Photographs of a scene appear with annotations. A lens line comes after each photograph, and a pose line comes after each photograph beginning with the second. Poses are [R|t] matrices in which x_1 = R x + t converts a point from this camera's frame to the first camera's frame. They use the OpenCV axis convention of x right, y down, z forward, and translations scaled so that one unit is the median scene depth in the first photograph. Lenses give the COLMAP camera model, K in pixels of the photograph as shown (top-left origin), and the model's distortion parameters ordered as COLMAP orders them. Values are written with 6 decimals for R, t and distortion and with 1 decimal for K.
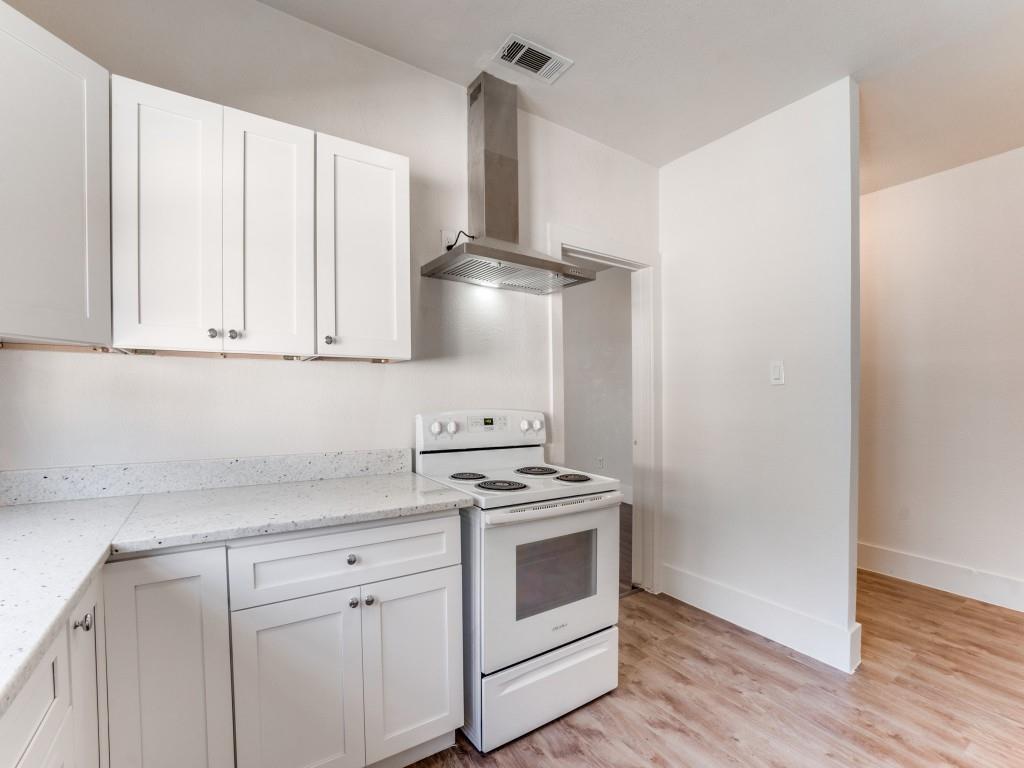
lens RADIAL K [[451.5, 0, 510.3], [0, 451.5, 390.0], [0, 0, 1]] dist [-0.060610, 0.018447]
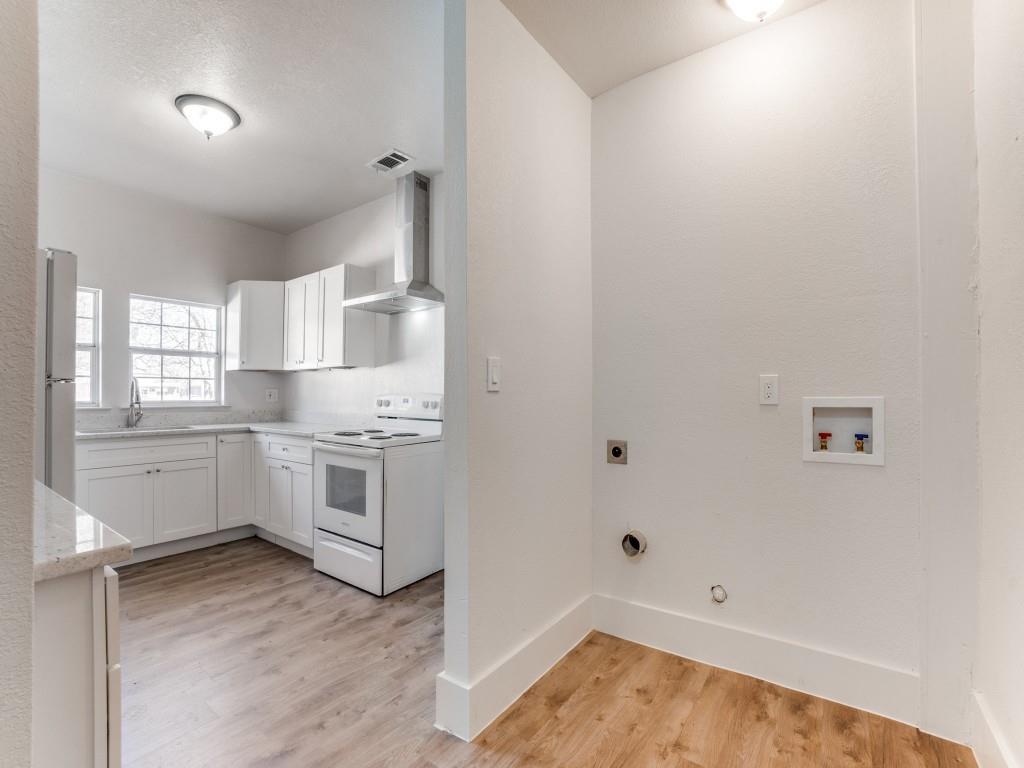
lens RADIAL K [[451.5, 0, 510.3], [0, 451.5, 390.0], [0, 0, 1]] dist [-0.060610, 0.018447]
pose [[0.355424, -0.015034, -0.934584, 1.698848], [0.008165, 0.999882, -0.012980, 0.064167], [0.934670, -0.003017, 0.355505, 0.907694]]
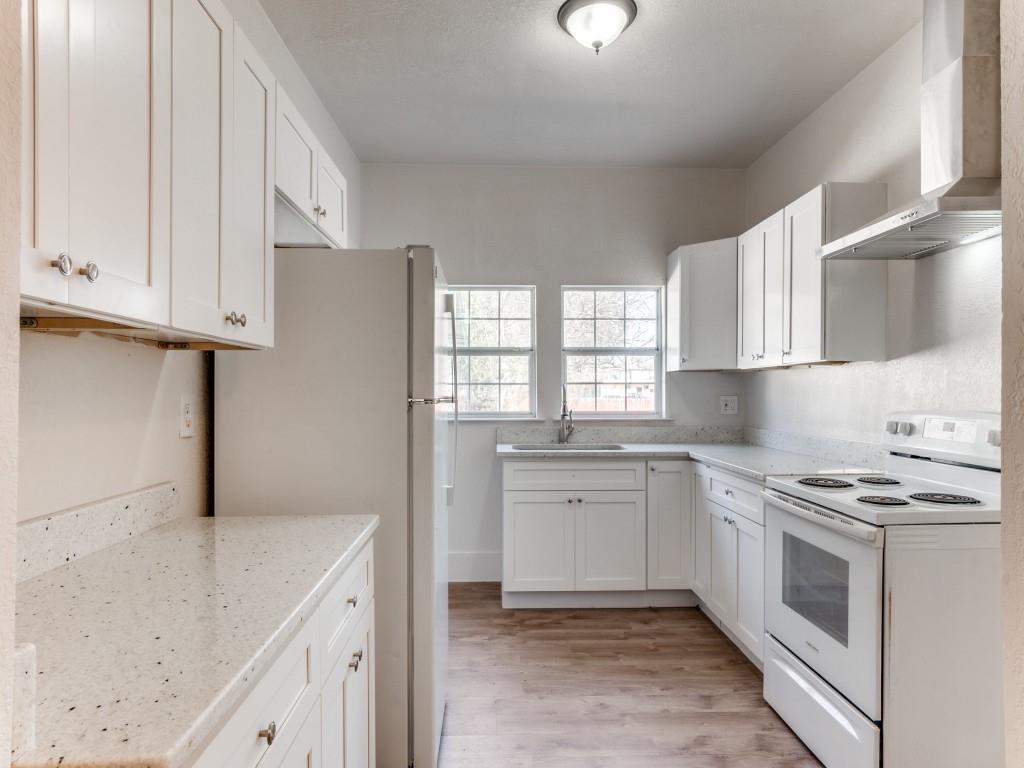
lens RADIAL K [[598.7, 0, 512.2], [0, 598.7, 392.4], [0, 0, 1]] dist [-0.013763, 0.000587]
pose [[-0.521689, -0.003717, -0.853128, 1.346701], [0.004068, 0.999968, -0.006845, 0.018302], [0.853126, -0.007041, -0.521658, 1.026093]]
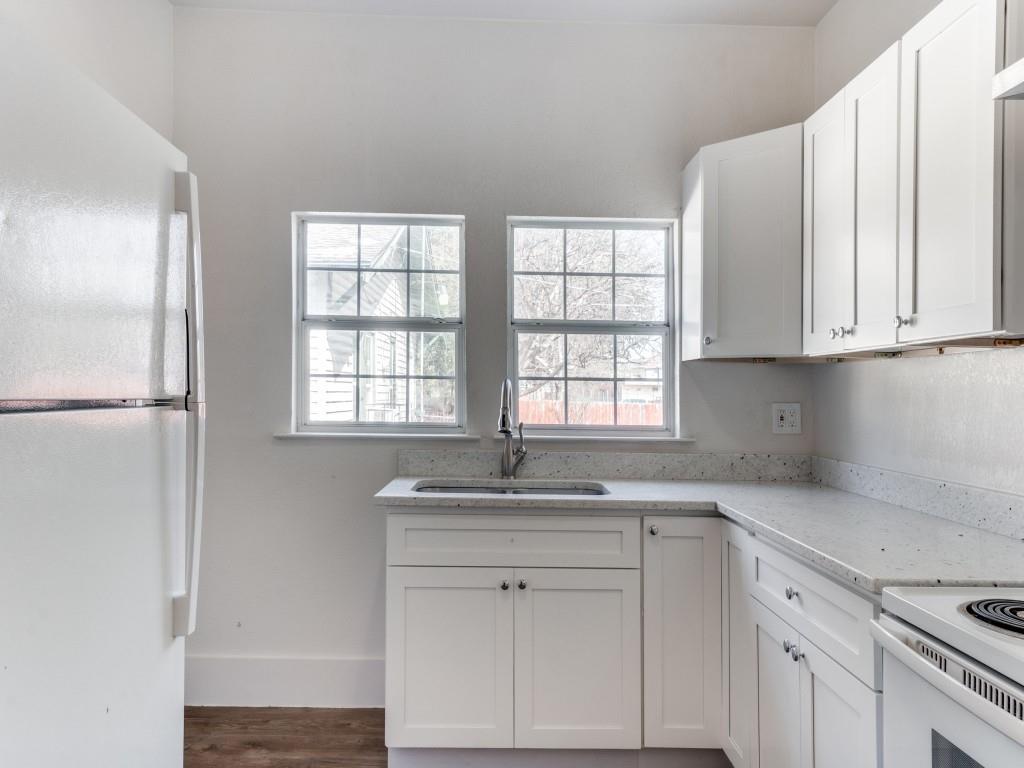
lens RADIAL K [[714.4, 0, 511.7], [0, 714.4, 360.9], [0, 0, 1]] dist [-0.000763, 0.052786]
pose [[-0.527339, -0.050390, -0.848159, 0.747633], [-0.010905, 0.998559, -0.052546, 0.016548], [0.849585, -0.018461, -0.527129, 0.885188]]
